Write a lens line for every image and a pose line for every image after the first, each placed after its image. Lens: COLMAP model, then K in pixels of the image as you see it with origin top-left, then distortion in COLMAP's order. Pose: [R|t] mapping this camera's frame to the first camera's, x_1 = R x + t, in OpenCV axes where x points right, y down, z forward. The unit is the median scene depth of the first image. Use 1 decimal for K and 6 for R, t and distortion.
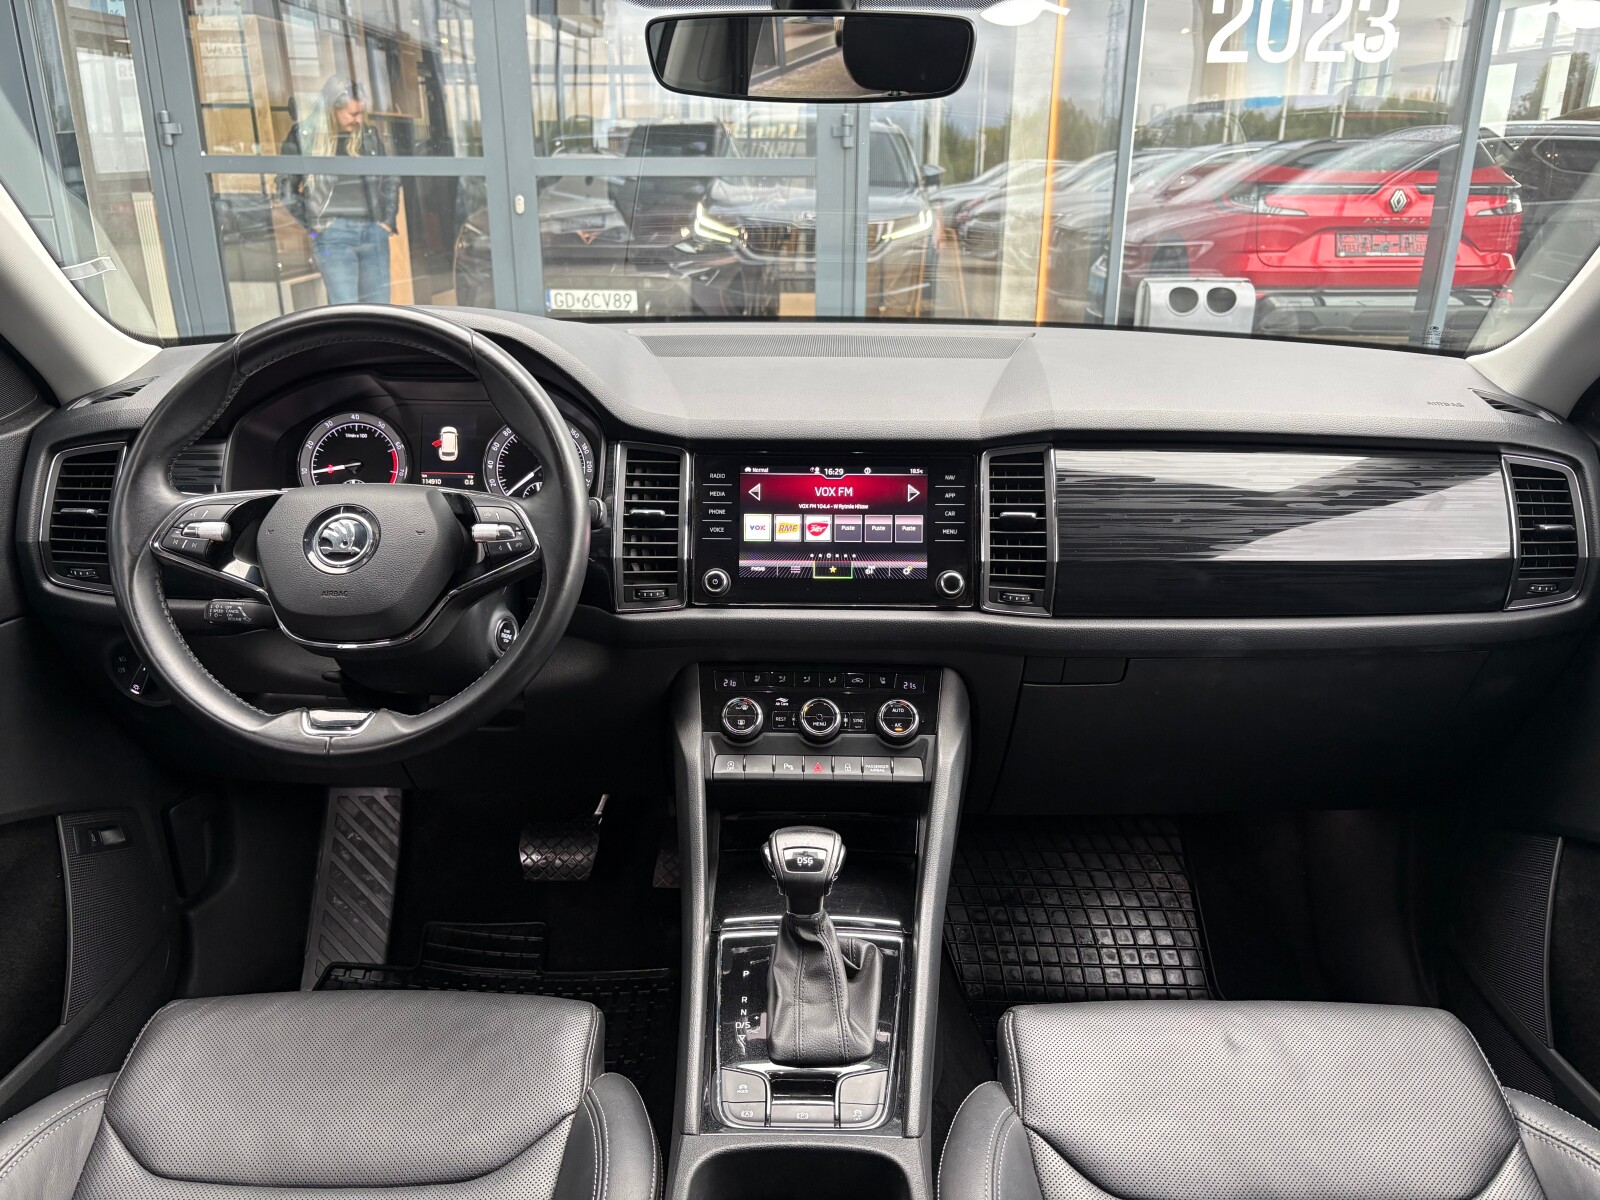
lens RADIAL K [[1201.2, 0, 798.9], [0, 1201.2, 624.0], [0, 0, 1]] dist [0.040850, -0.060701]
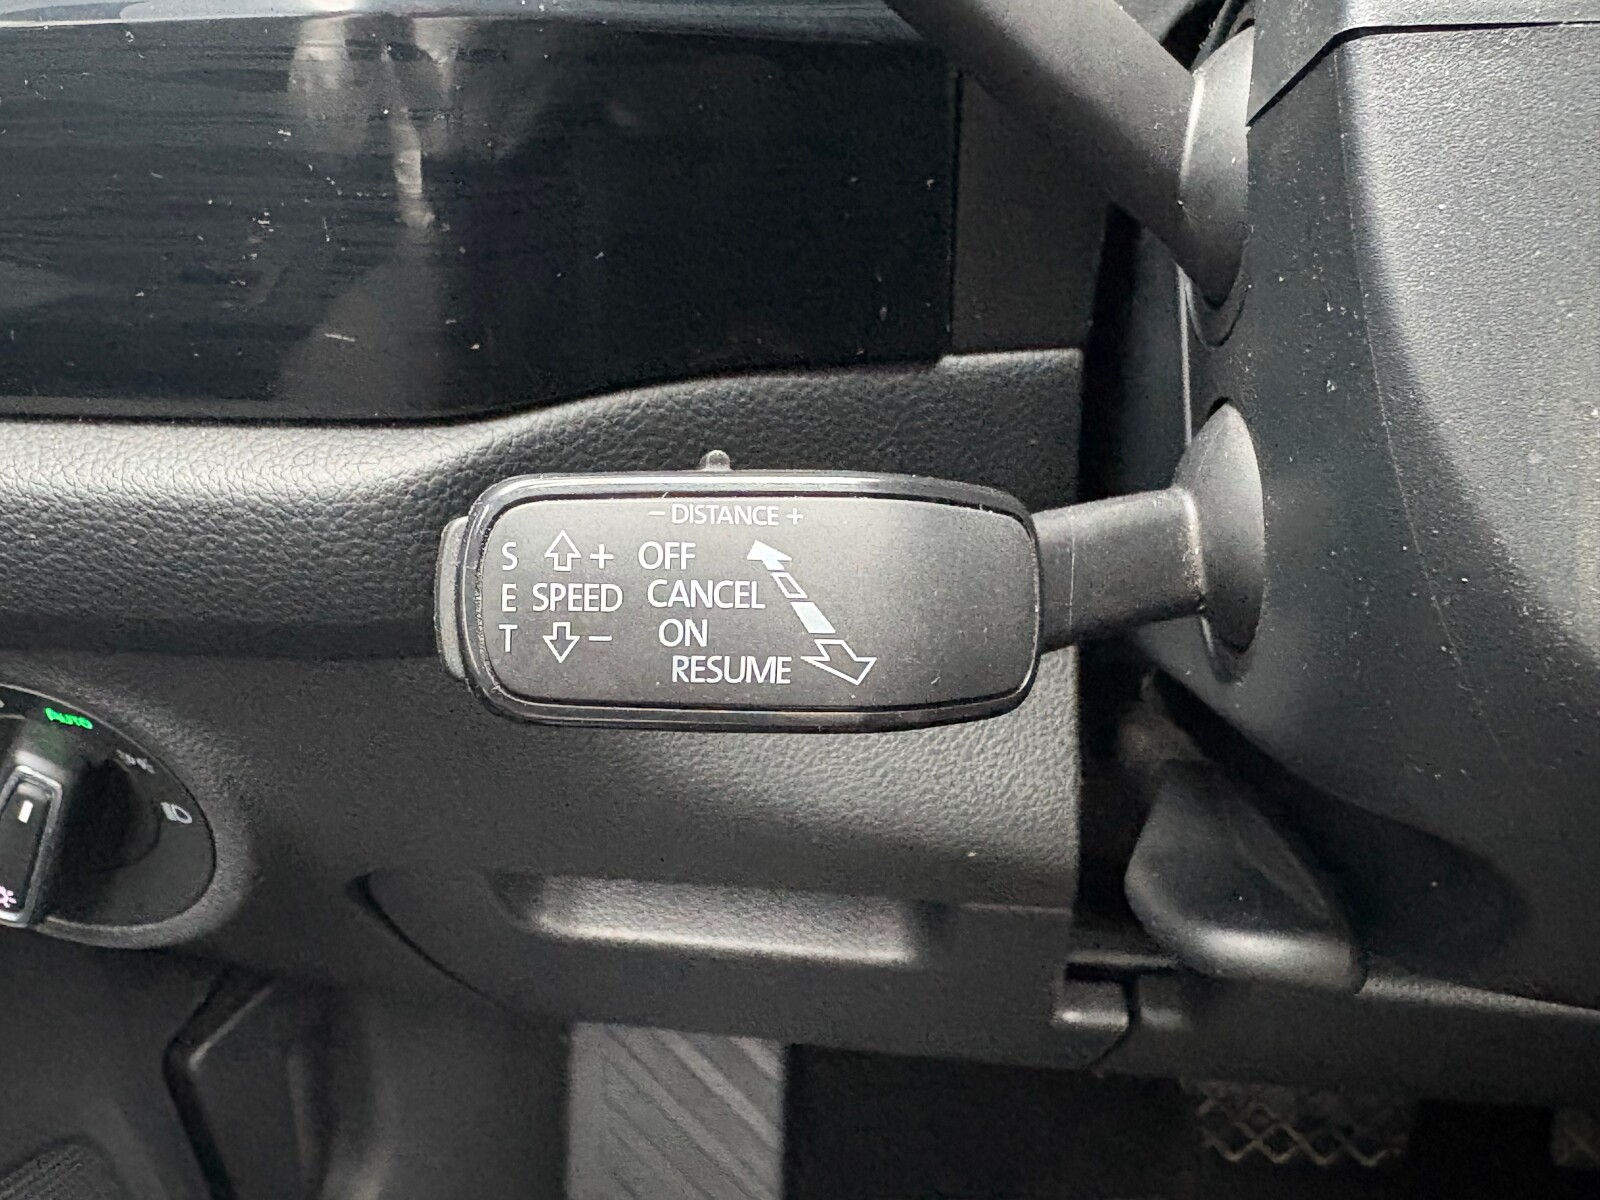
lens RADIAL K [[1550.6, 0, 800.0], [0, 1550.6, 600.0], [0, 0, 1]] dist [-0.005143, -0.002745]
pose [[0.997718, -0.009247, -0.066888, -0.426690], [0.020938, 0.984120, 0.176264, -0.032084], [0.064196, -0.177262, 0.982068, 0.818671]]
